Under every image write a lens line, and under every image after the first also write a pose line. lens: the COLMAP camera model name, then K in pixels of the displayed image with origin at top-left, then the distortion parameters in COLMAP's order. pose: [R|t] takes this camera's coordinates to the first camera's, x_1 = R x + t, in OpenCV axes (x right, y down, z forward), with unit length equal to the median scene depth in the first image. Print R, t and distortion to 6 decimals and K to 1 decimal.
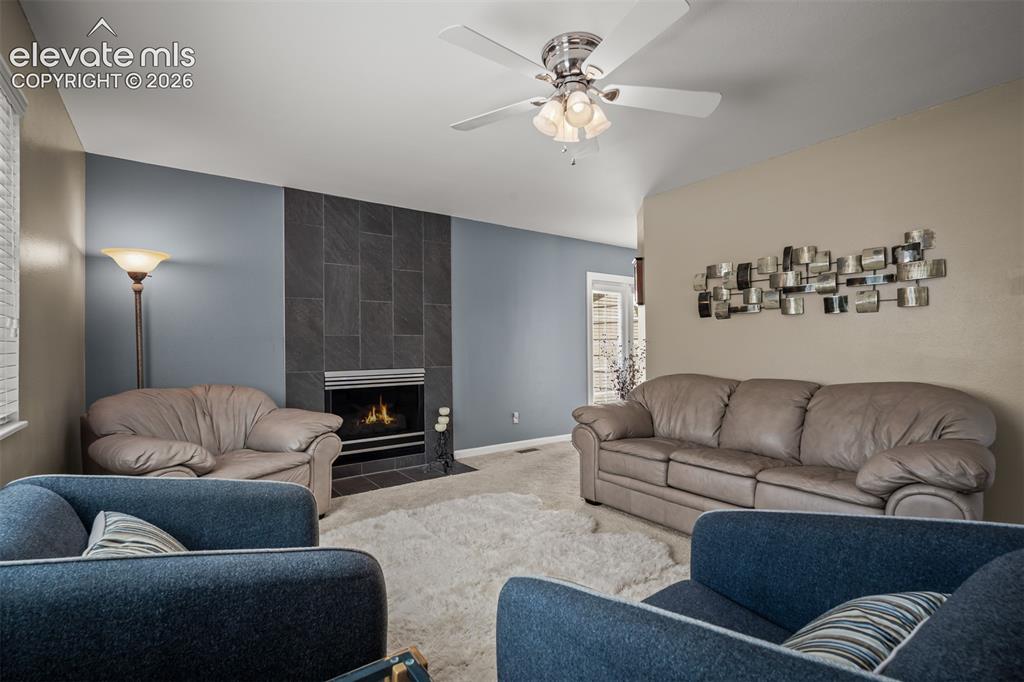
lens RADIAL K [[486.0, 0, 506.7], [0, 486.0, 338.0], [0, 0, 1]] dist [0.002811, 0.000269]
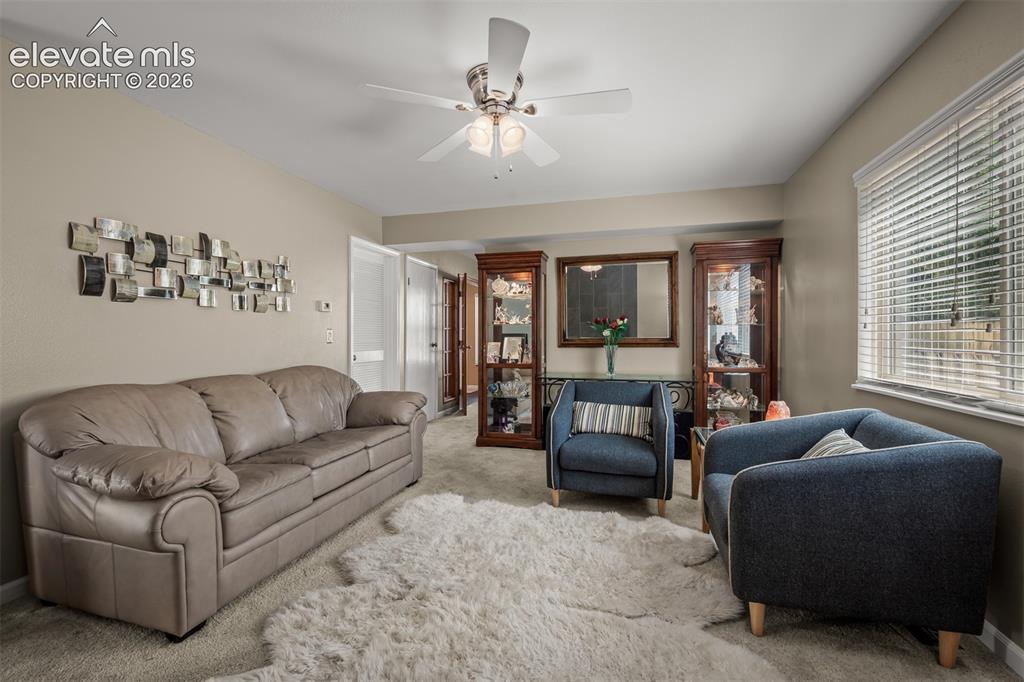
lens RADIAL K [[450.3, 0, 512.0], [0, 450.3, 341.0], [0, 0, 1]] dist [0.000084, 0.000008]
pose [[-0.628306, 0.010180, 0.777900, -0.453042], [0.001301, 0.999927, -0.012034, 0.027886], [-0.777965, -0.006549, -0.628273, 1.082610]]
